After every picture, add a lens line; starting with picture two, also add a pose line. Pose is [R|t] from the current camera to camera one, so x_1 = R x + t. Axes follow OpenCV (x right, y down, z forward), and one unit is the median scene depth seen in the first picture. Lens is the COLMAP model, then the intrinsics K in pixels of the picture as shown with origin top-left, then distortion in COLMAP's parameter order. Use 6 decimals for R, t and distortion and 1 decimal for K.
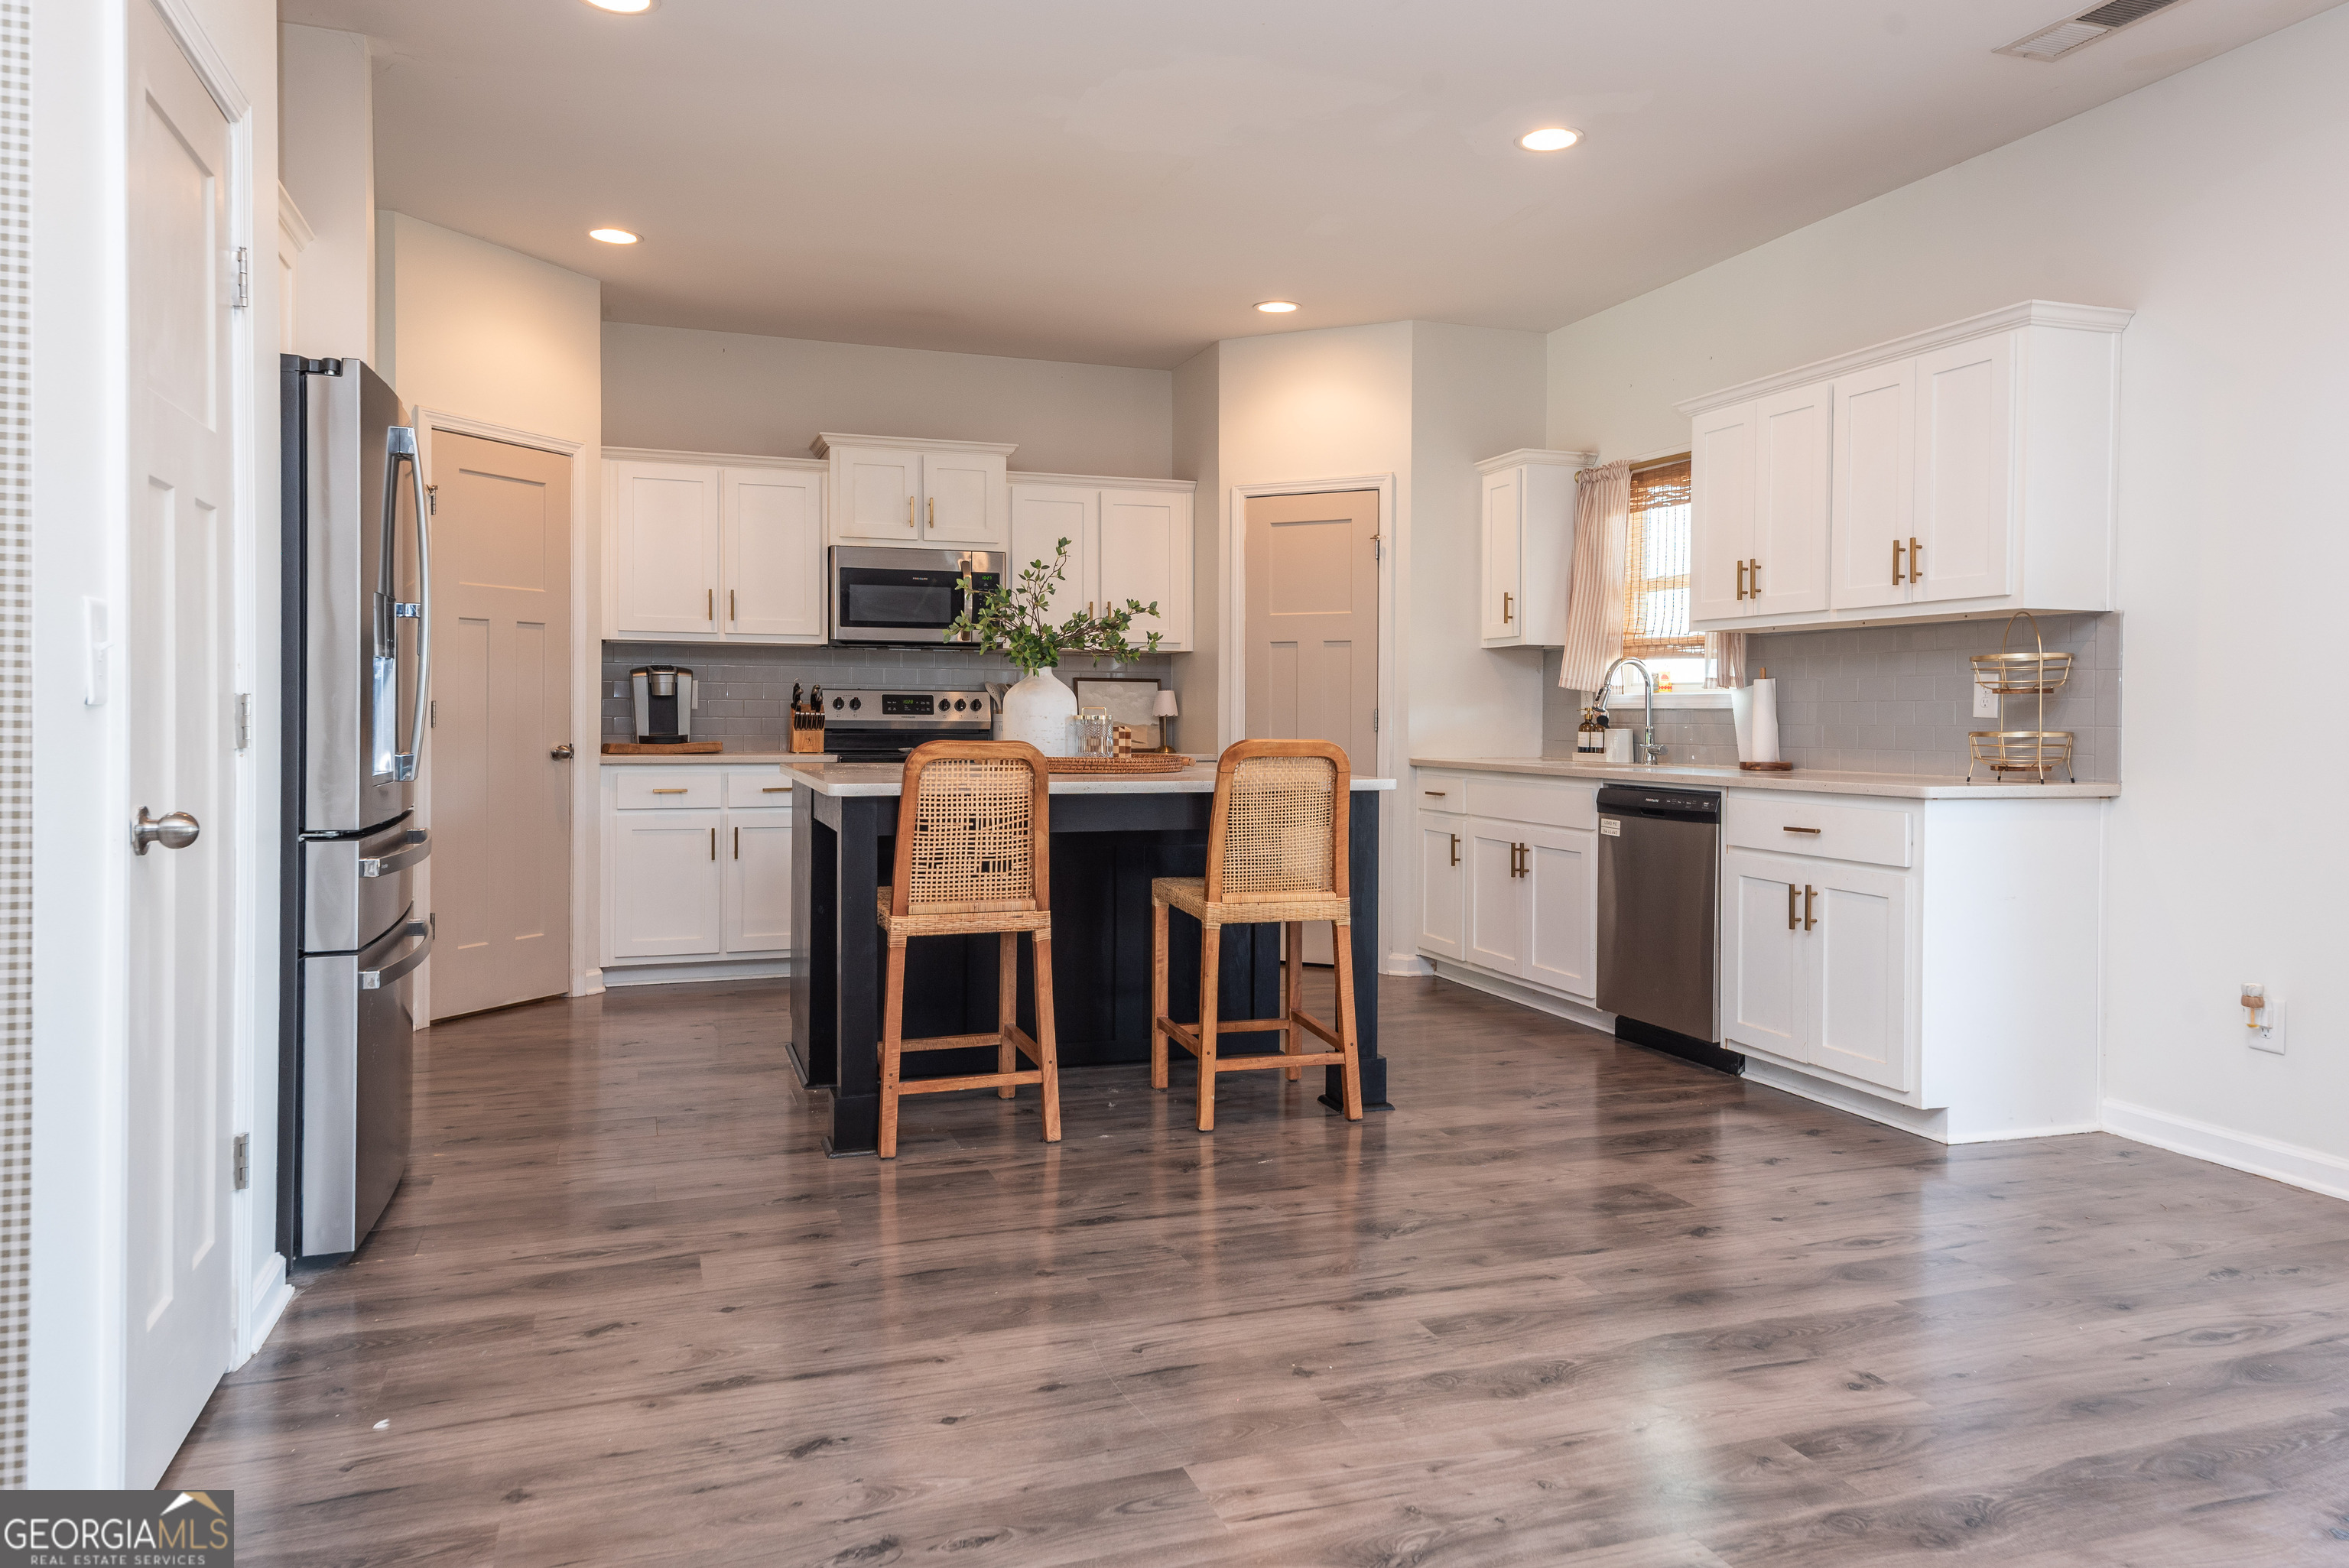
lens RADIAL K [[1558.2, 0, 1182.9], [0, 1558.2, 738.9], [0, 0, 1]] dist [0.038907, -0.016200]
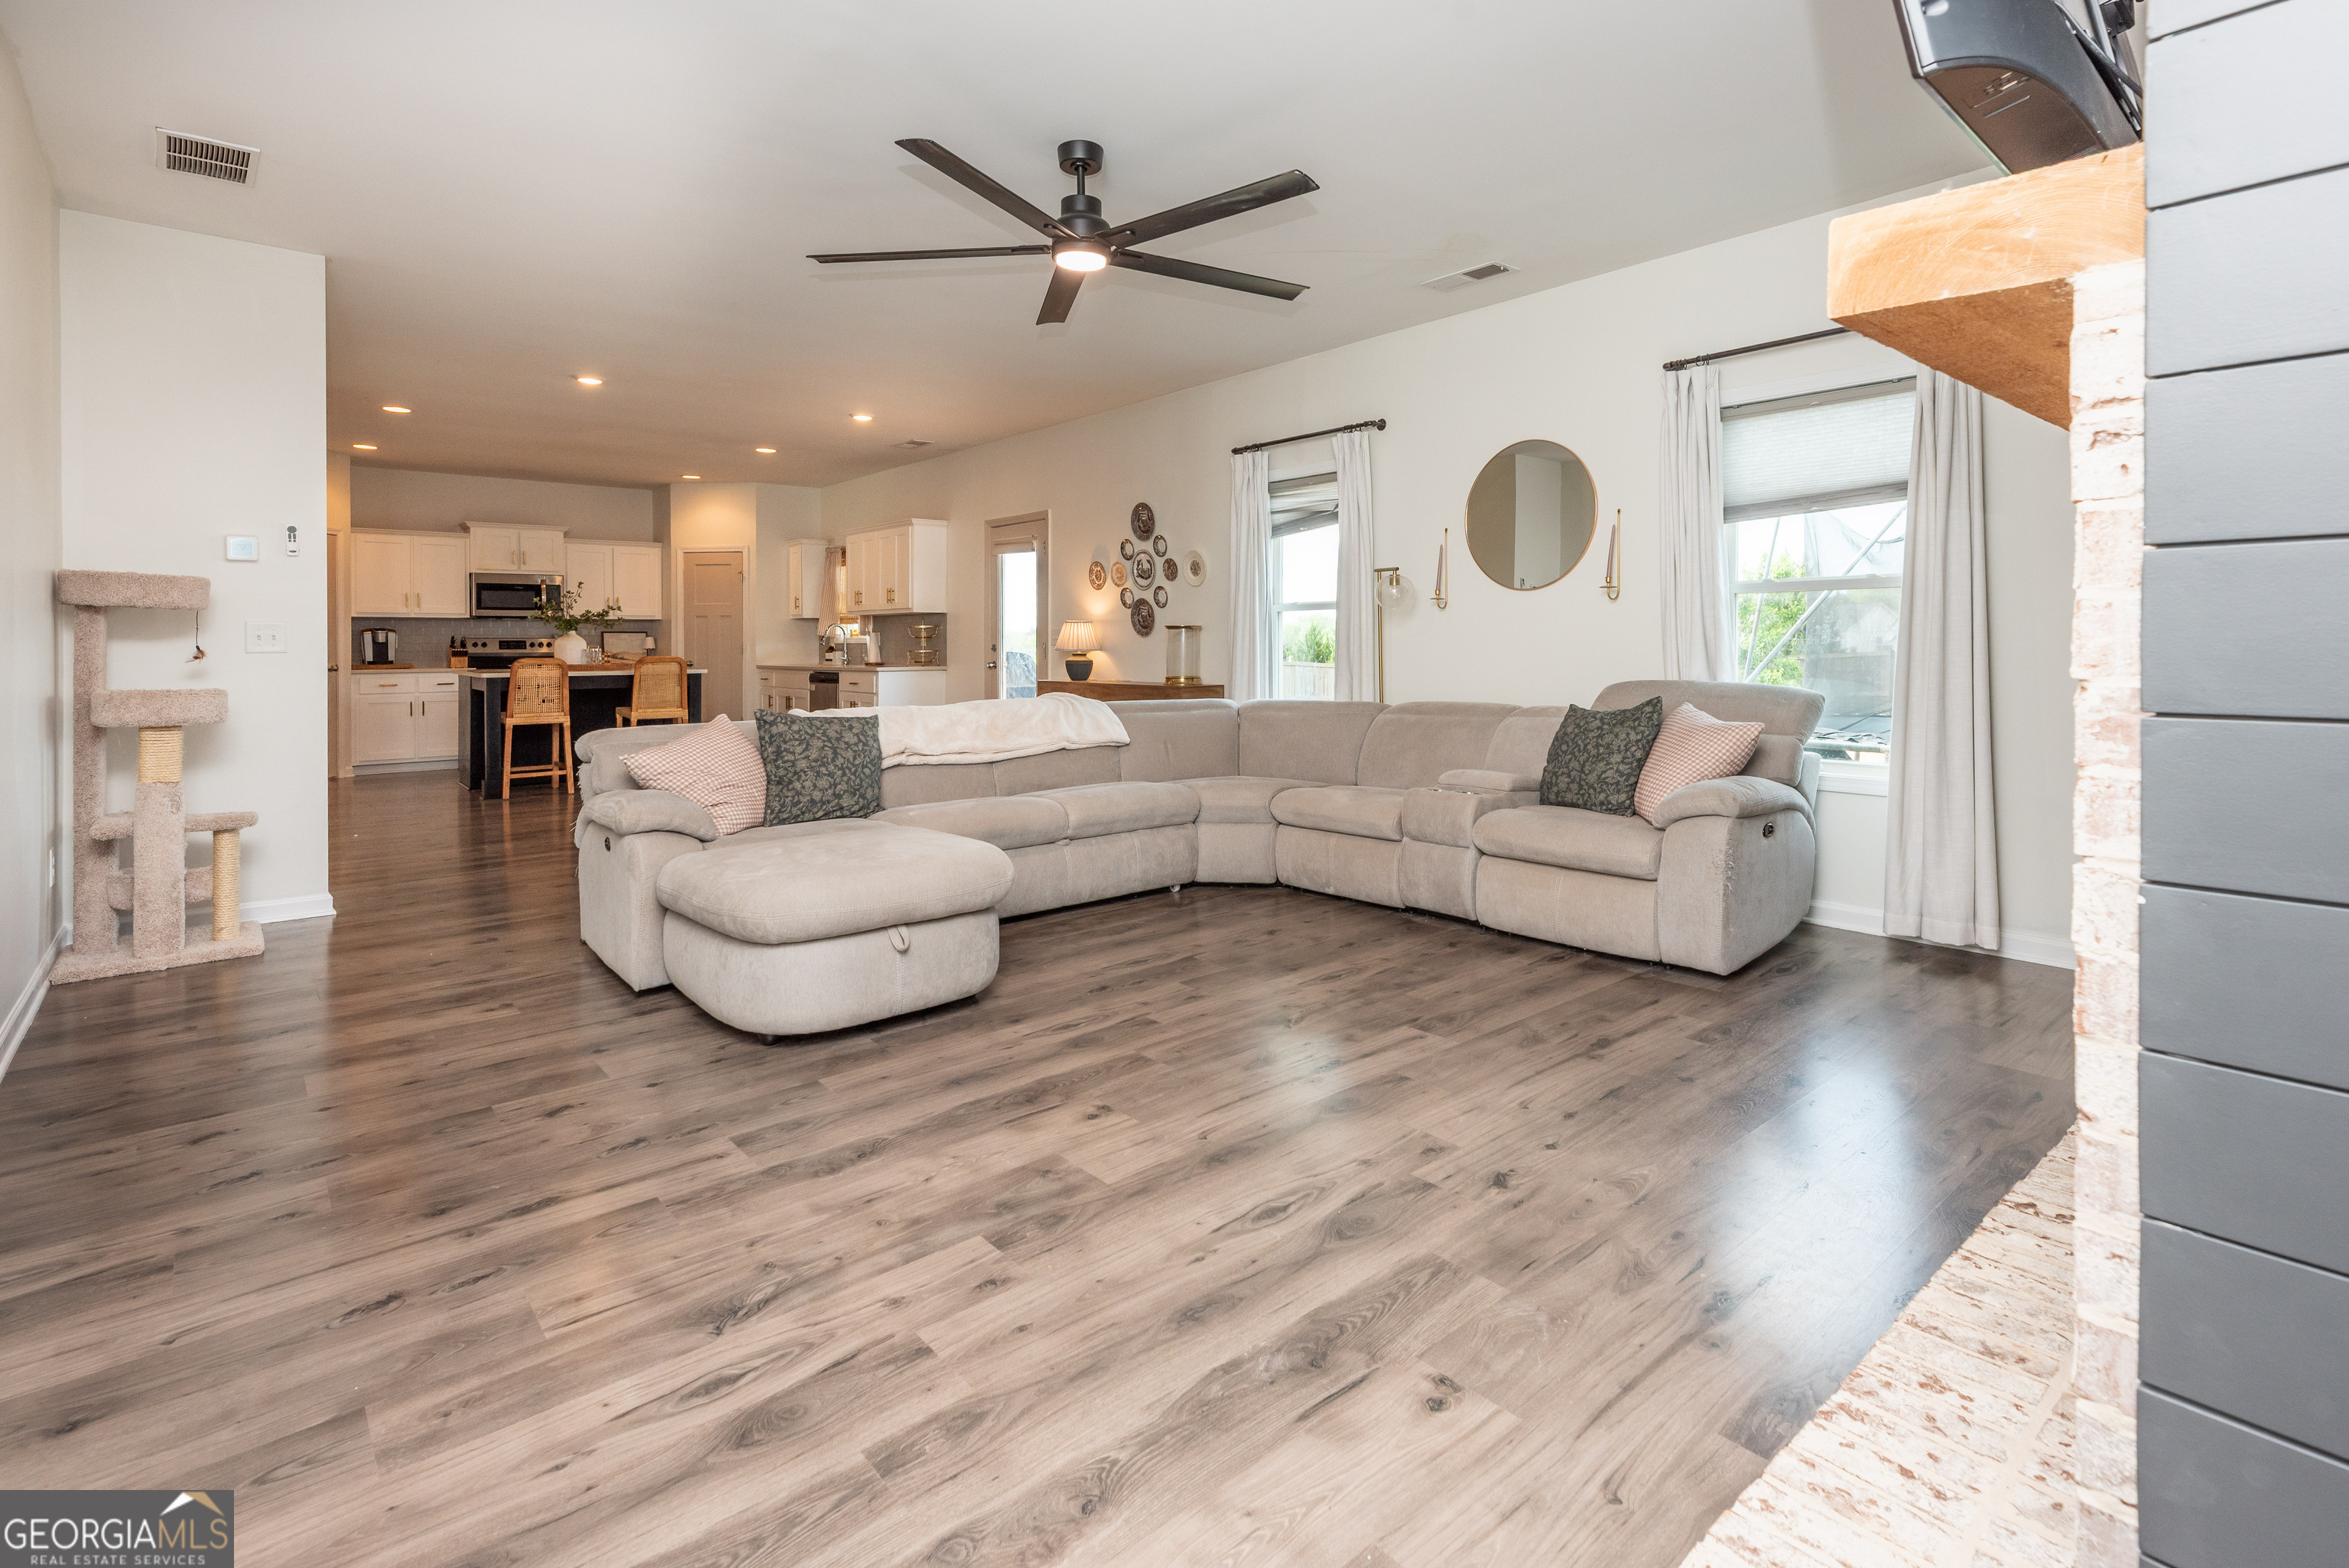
lens RADIAL K [[1145.3, 0, 1234.6], [0, 1145.3, 649.5], [0, 0, 1]] dist [-0.007742, -0.001596]
pose [[0.925163, -0.012808, 0.379355, 0.214002], [0.017317, 0.999814, -0.008476, 0.021489], [-0.379176, 0.014411, 0.925212, -1.206997]]
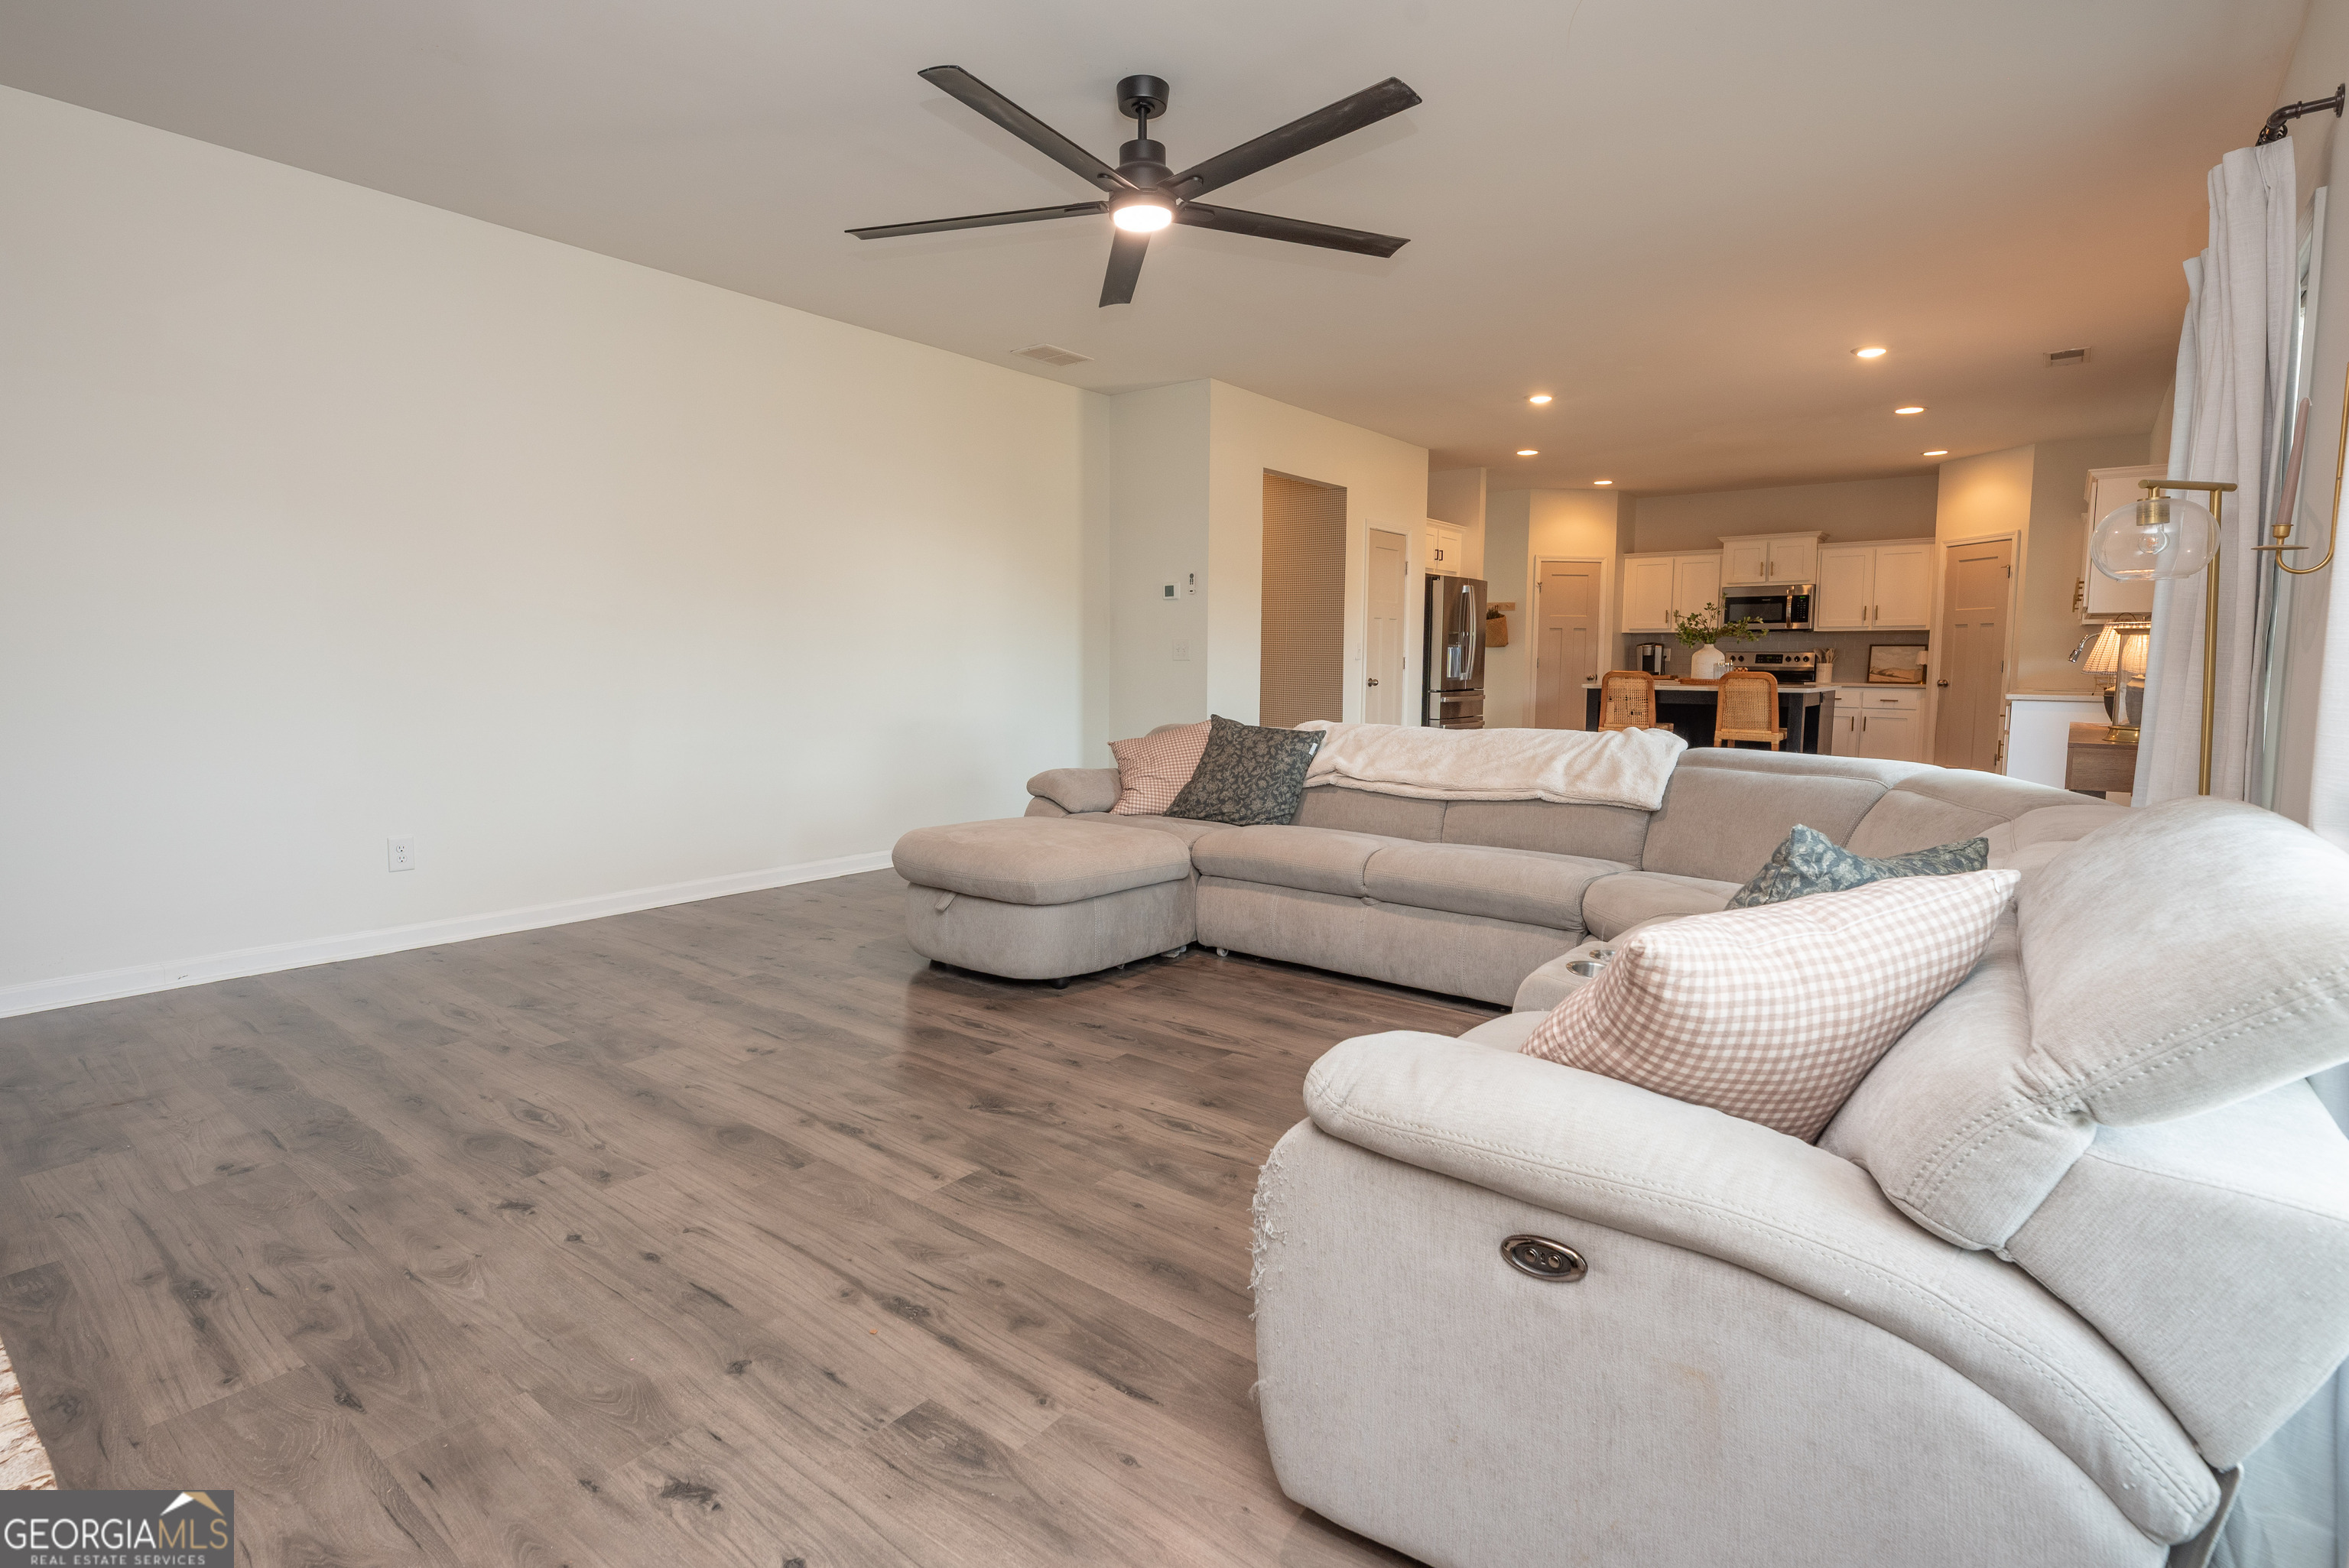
lens RADIAL K [[1145.3, 0, 1107.6], [0, 1145.3, 751.9], [0, 0, 1]] dist [-0.007742, -0.001596]
pose [[0.497403, 0.069115, -0.864762, 1.057013], [-0.017548, 0.997419, 0.069624, 0.017598], [0.867342, -0.019456, 0.497332, -0.800057]]
